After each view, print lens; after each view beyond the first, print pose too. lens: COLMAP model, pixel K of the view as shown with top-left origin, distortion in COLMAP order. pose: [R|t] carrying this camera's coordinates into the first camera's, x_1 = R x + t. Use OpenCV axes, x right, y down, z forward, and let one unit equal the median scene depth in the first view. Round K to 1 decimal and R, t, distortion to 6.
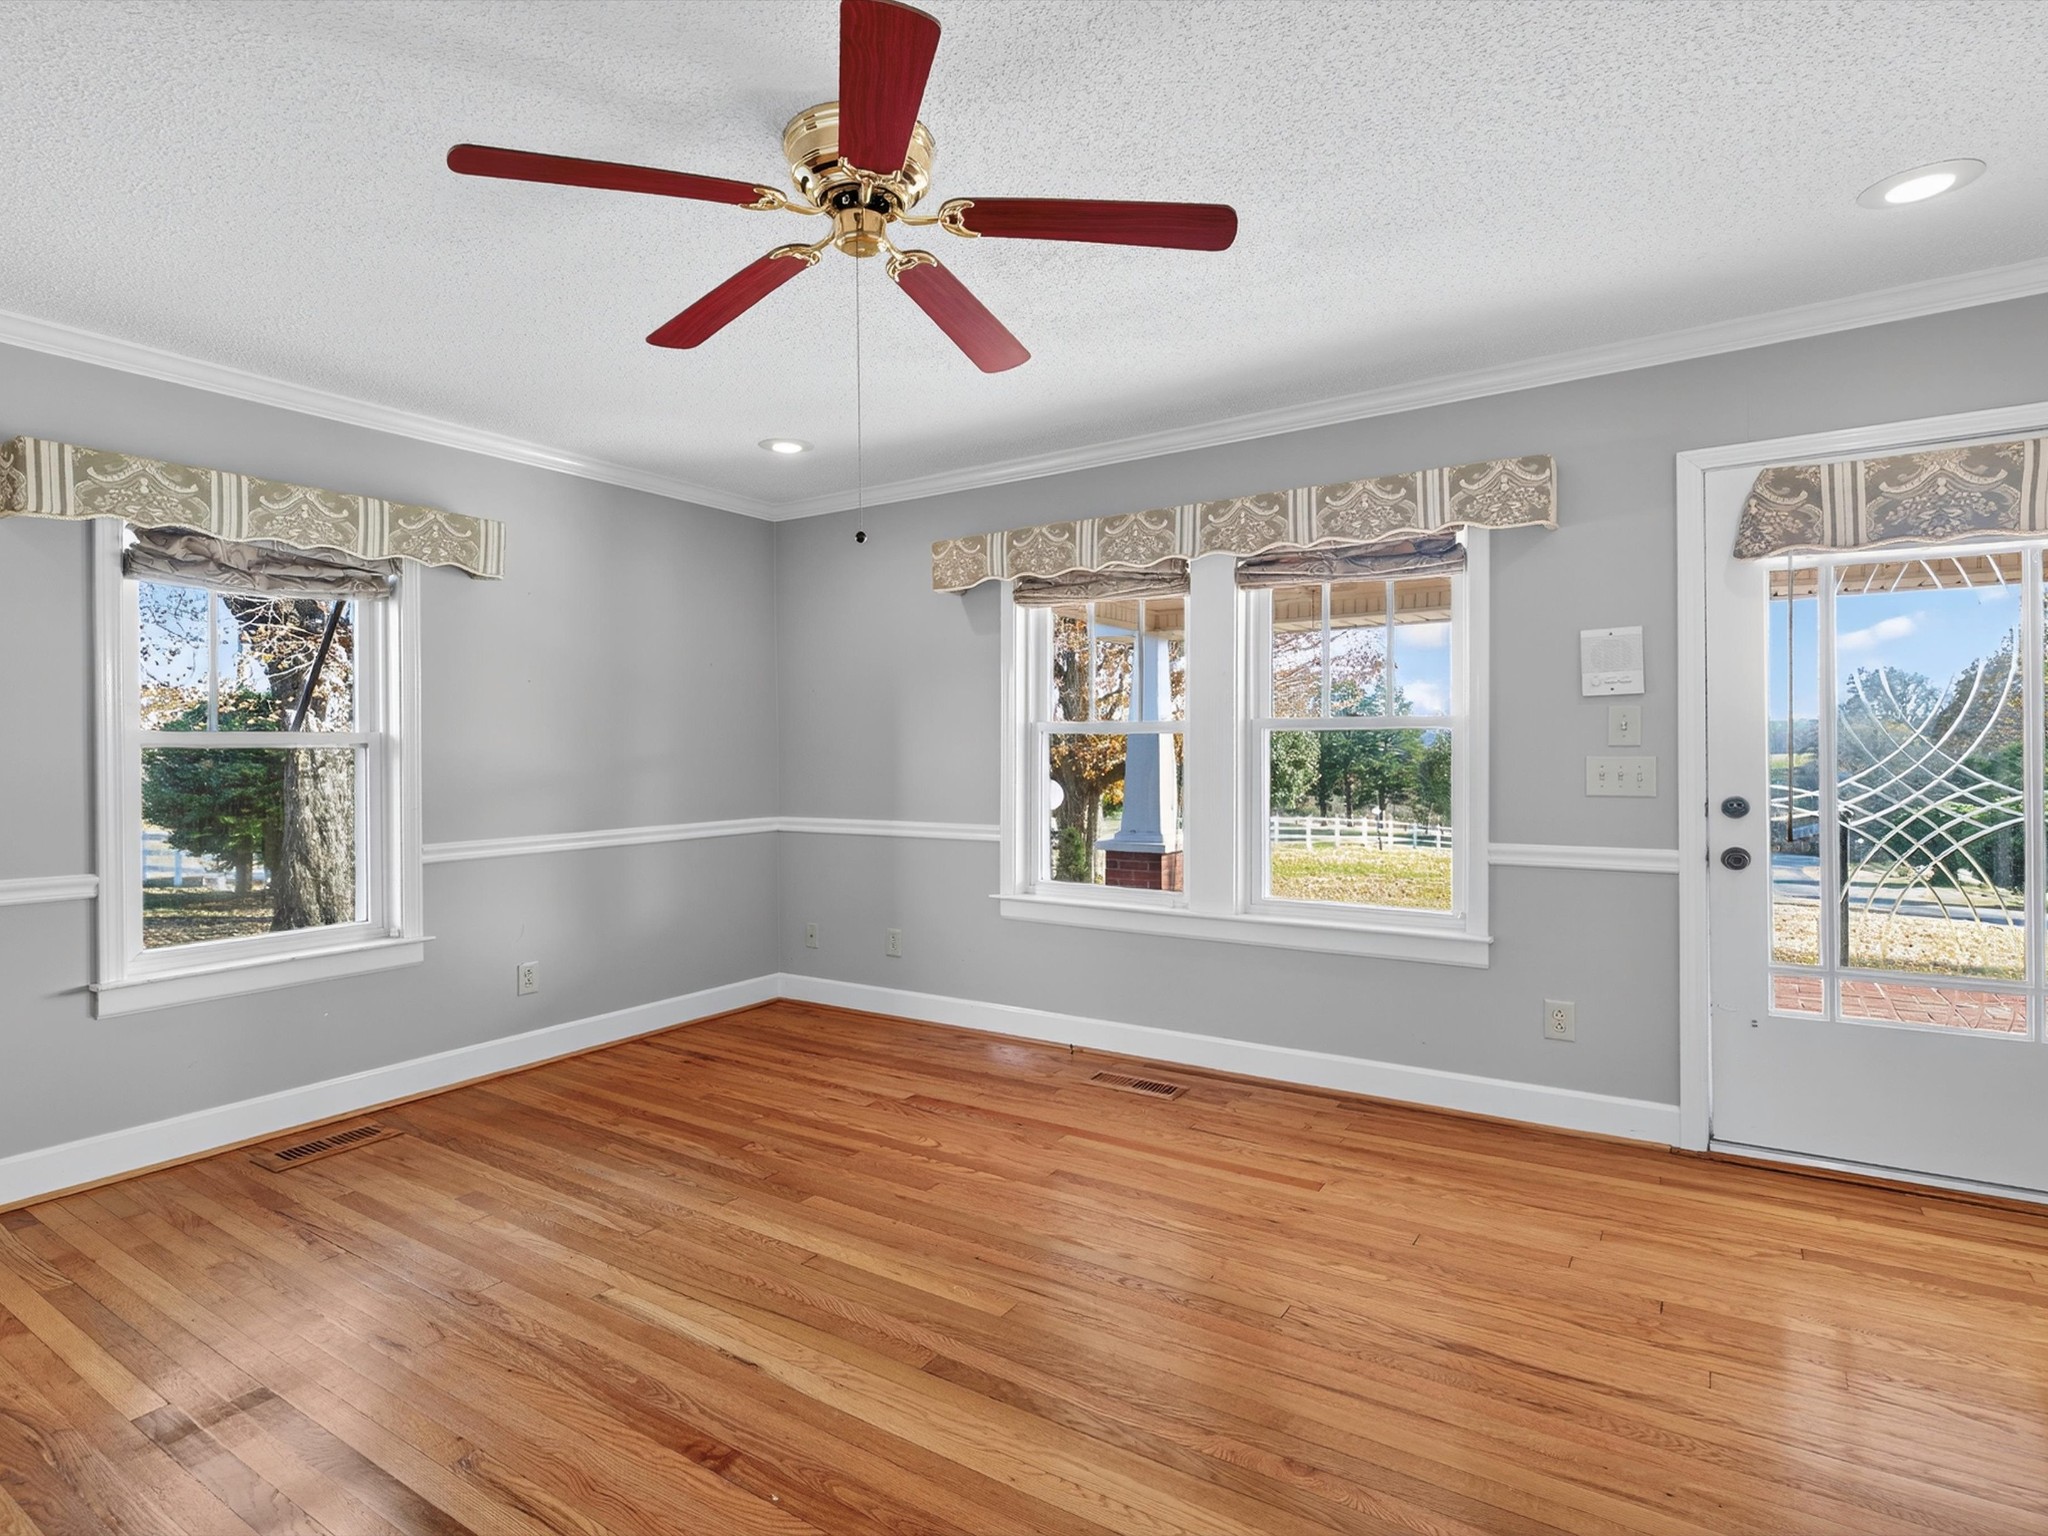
lens RADIAL K [[1090.6, 0, 1024.0], [0, 1090.6, 768.0], [0, 0, 1]] dist [0.019572, -0.020795]
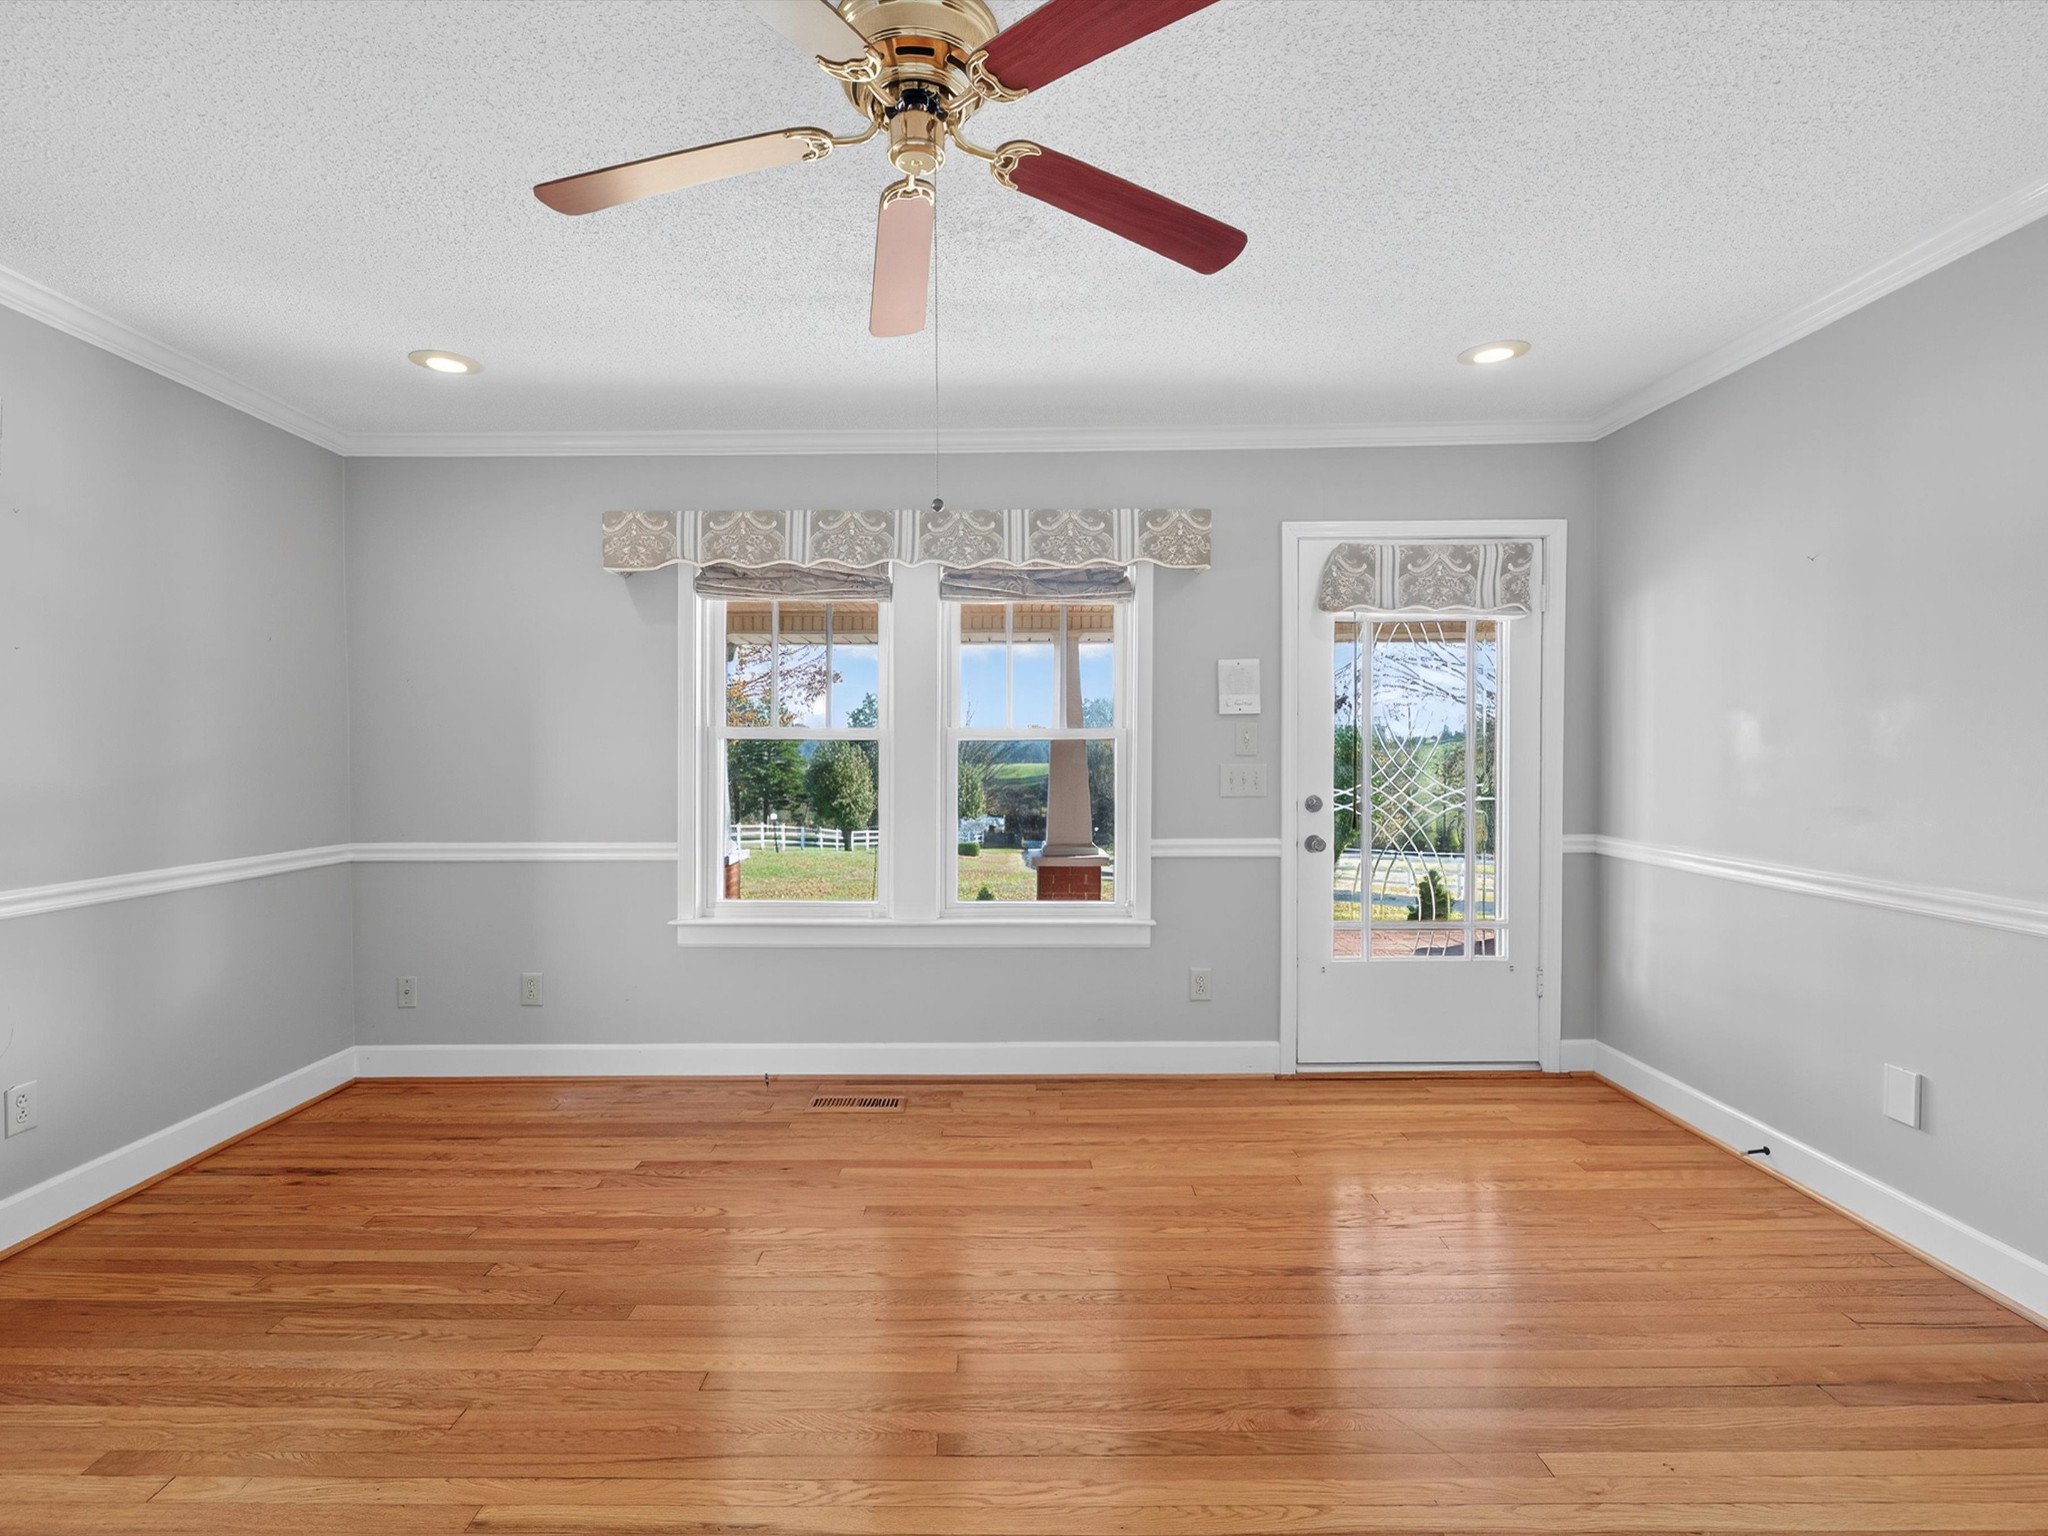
lens RADIAL K [[1047.8, 0, 1013.7], [0, 1047.8, 788.2], [0, 0, 1]] dist [0.000274, -0.001070]
pose [[0.830641, -0.012967, 0.556657, -0.318720], [0.006511, 0.999887, 0.013577, -0.001380], [-0.556770, -0.007653, 0.830632, 0.166589]]
